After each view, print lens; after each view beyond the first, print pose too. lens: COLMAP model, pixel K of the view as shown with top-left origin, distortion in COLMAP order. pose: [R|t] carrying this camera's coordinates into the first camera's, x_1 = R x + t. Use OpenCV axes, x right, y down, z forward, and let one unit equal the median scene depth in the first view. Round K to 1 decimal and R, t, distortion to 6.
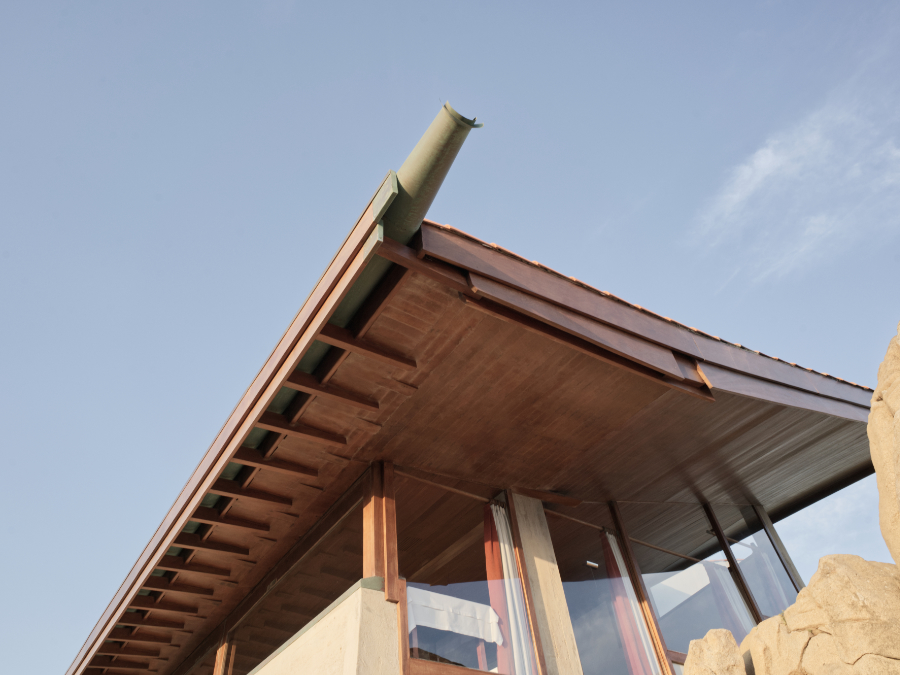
lens RADIAL K [[567.6, 0, 450.0], [0, 567.6, 337.5], [0, 0, 1]] dist [-0.000632, 0.027997]
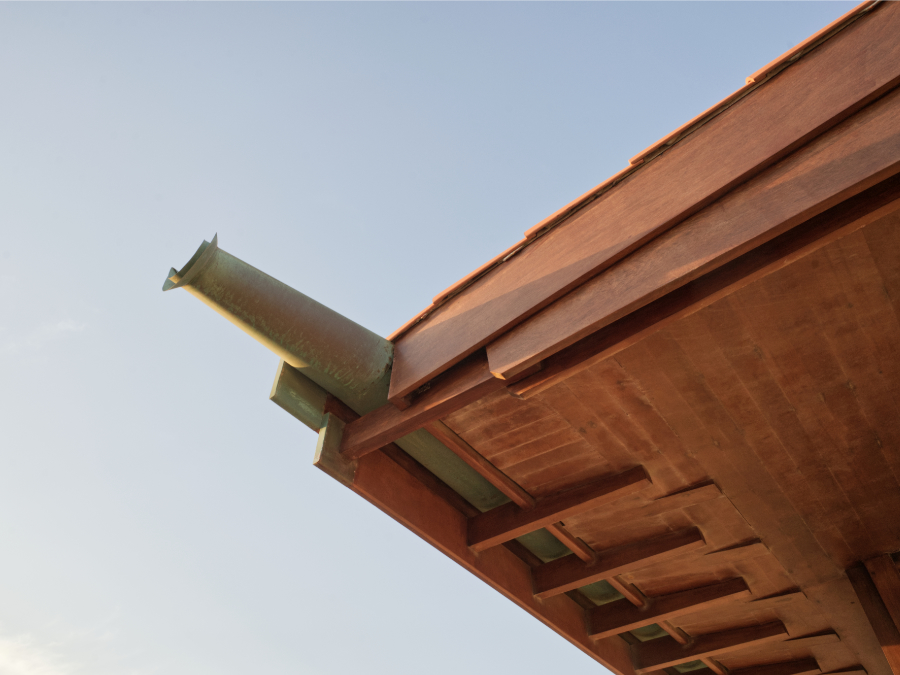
lens RADIAL K [[567.6, 0, 450.0], [0, 567.6, 337.5], [0, 0, 1]] dist [-0.000632, 0.027997]
pose [[0.286184, -0.619053, -0.731349, 0.386172], [0.611452, 0.705649, -0.358032, 0.041676], [0.737716, -0.344722, 0.580467, 0.645883]]
